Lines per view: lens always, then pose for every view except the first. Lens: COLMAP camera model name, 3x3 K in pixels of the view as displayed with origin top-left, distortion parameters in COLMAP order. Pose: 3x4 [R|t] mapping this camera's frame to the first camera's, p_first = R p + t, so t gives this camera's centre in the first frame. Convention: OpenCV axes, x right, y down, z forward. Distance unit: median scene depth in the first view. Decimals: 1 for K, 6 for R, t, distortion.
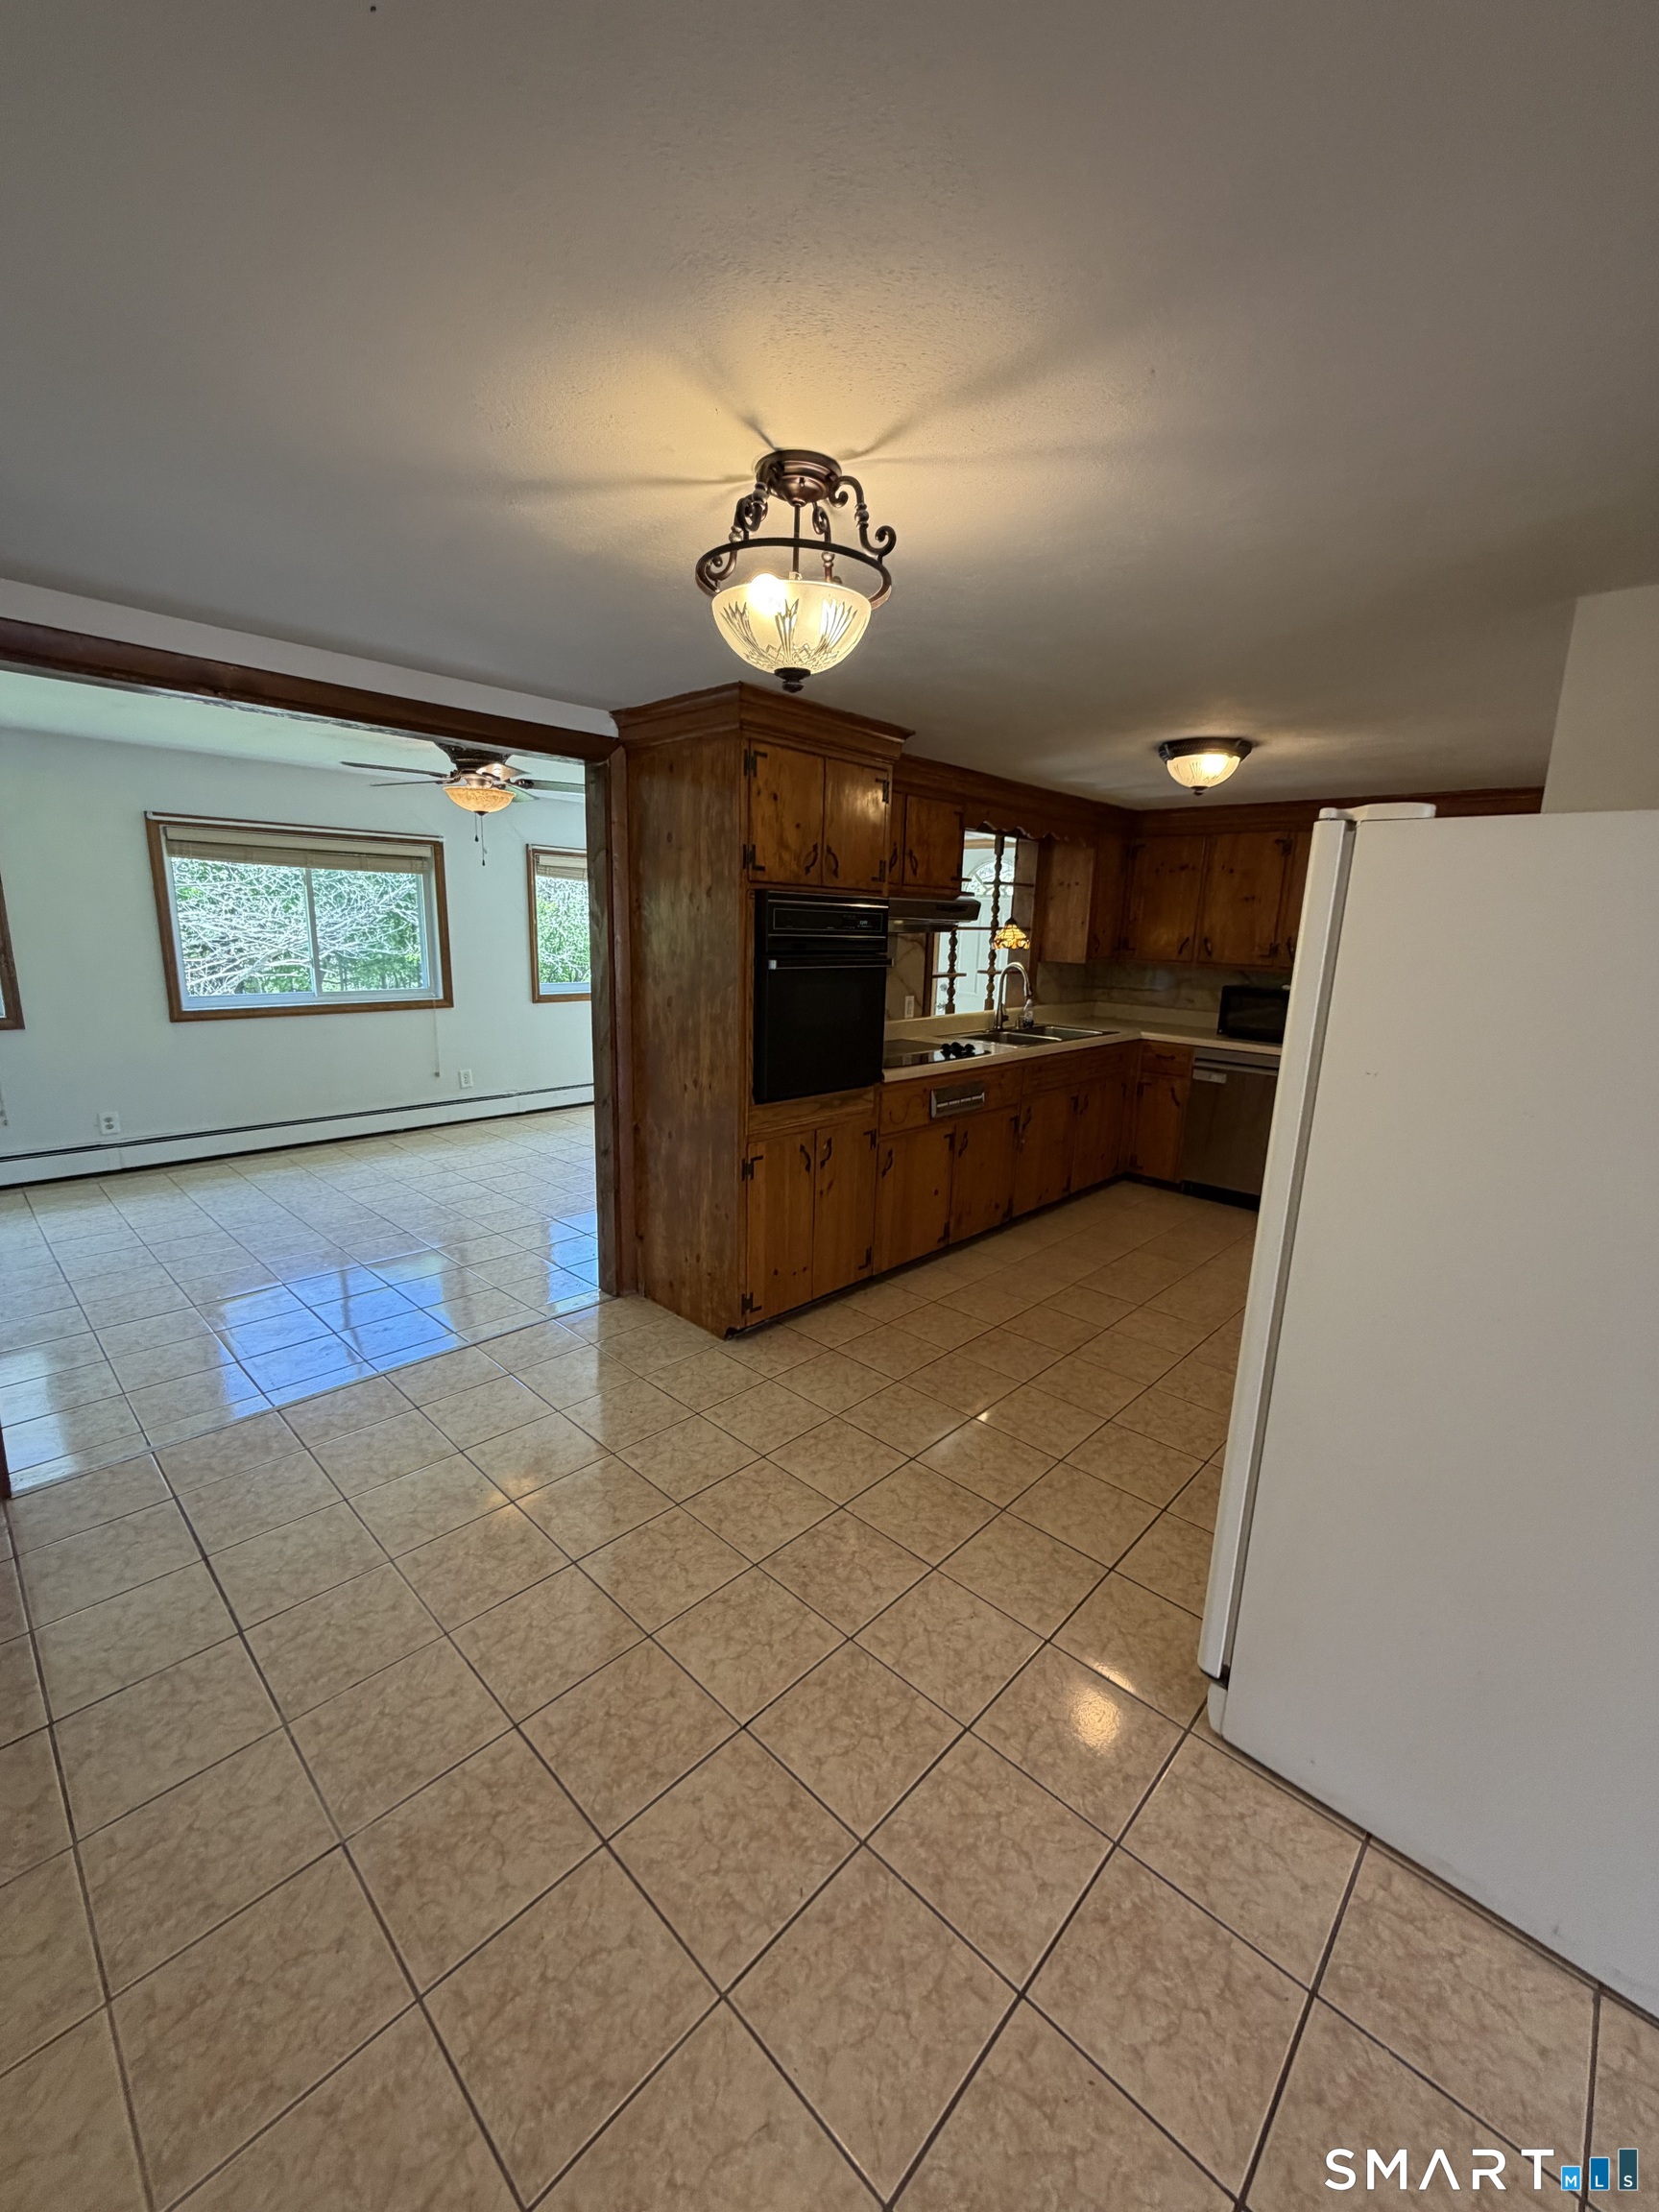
lens RADIAL K [[882.8, 0, 829.5], [0, 882.8, 1106.0], [0, 0, 1]] dist [0.000358, 0.000409]
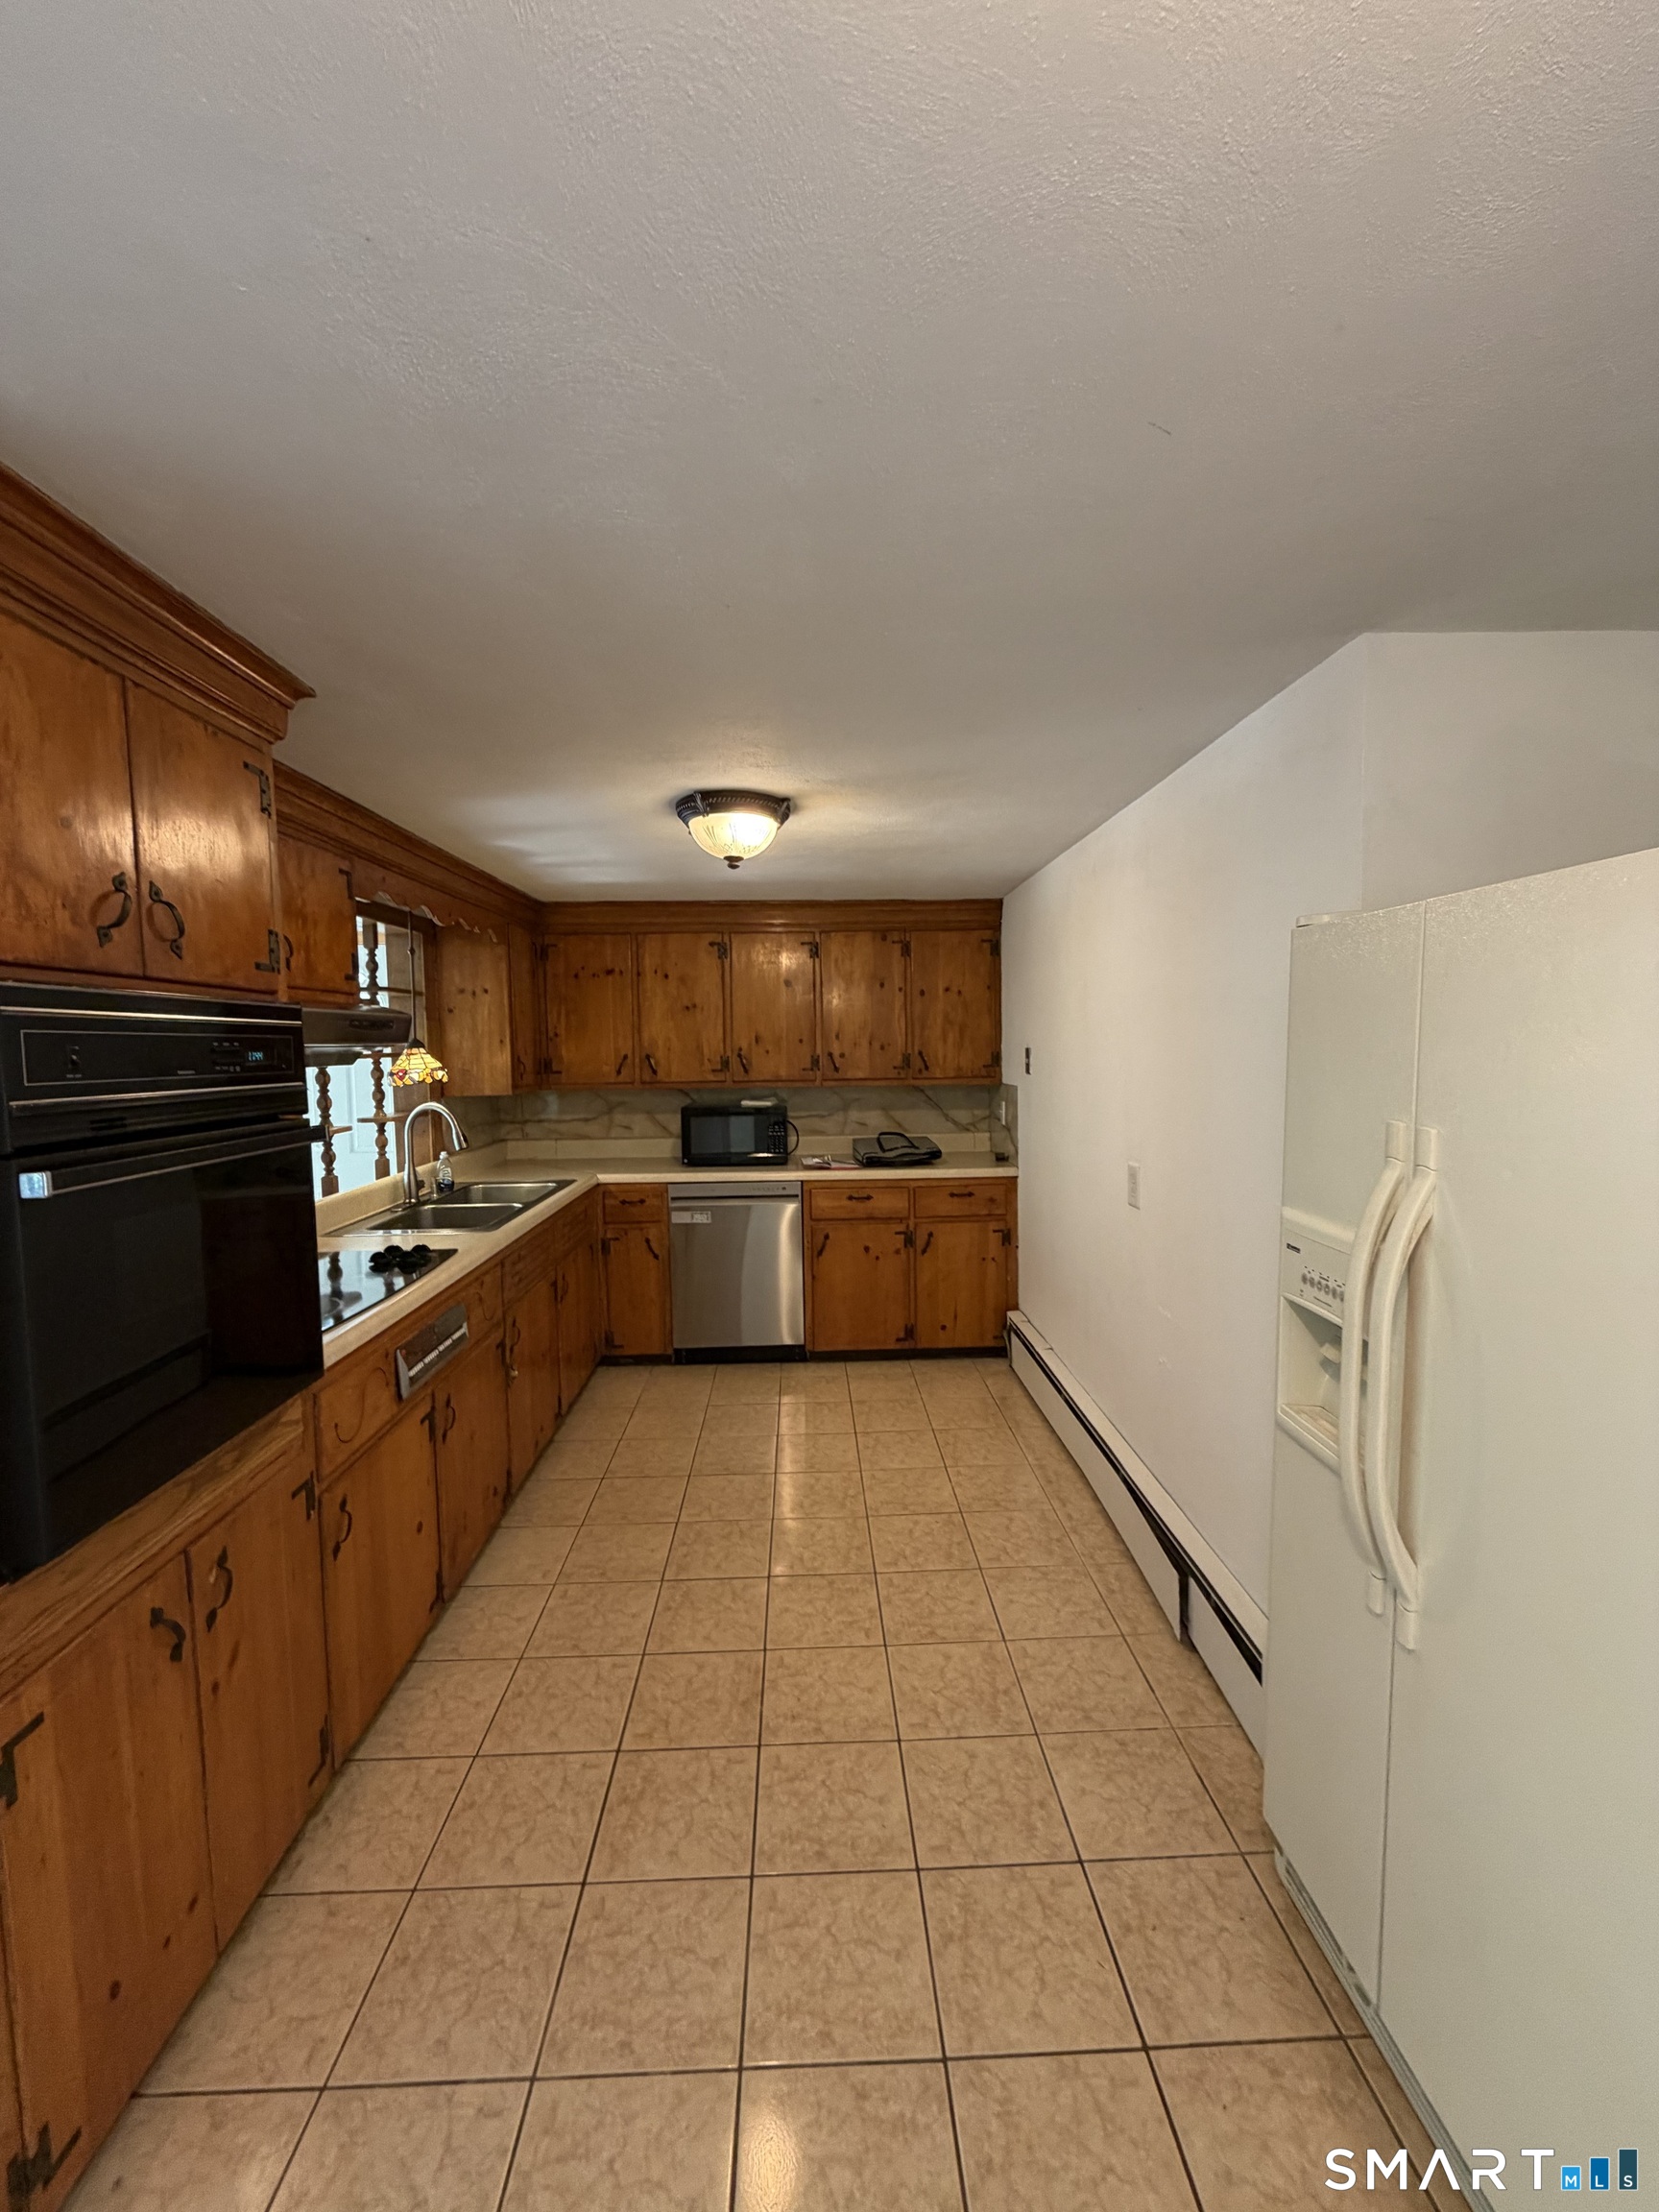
lens RADIAL K [[882.8, 0, 829.5], [0, 882.8, 1106.0], [0, 0, 1]] dist [0.000358, 0.000409]
pose [[0.705076, -0.091170, 0.703247, -0.051355], [0.182039, 0.981739, -0.055238, -0.068181], [-0.685369, 0.166965, 0.708797, 0.315152]]
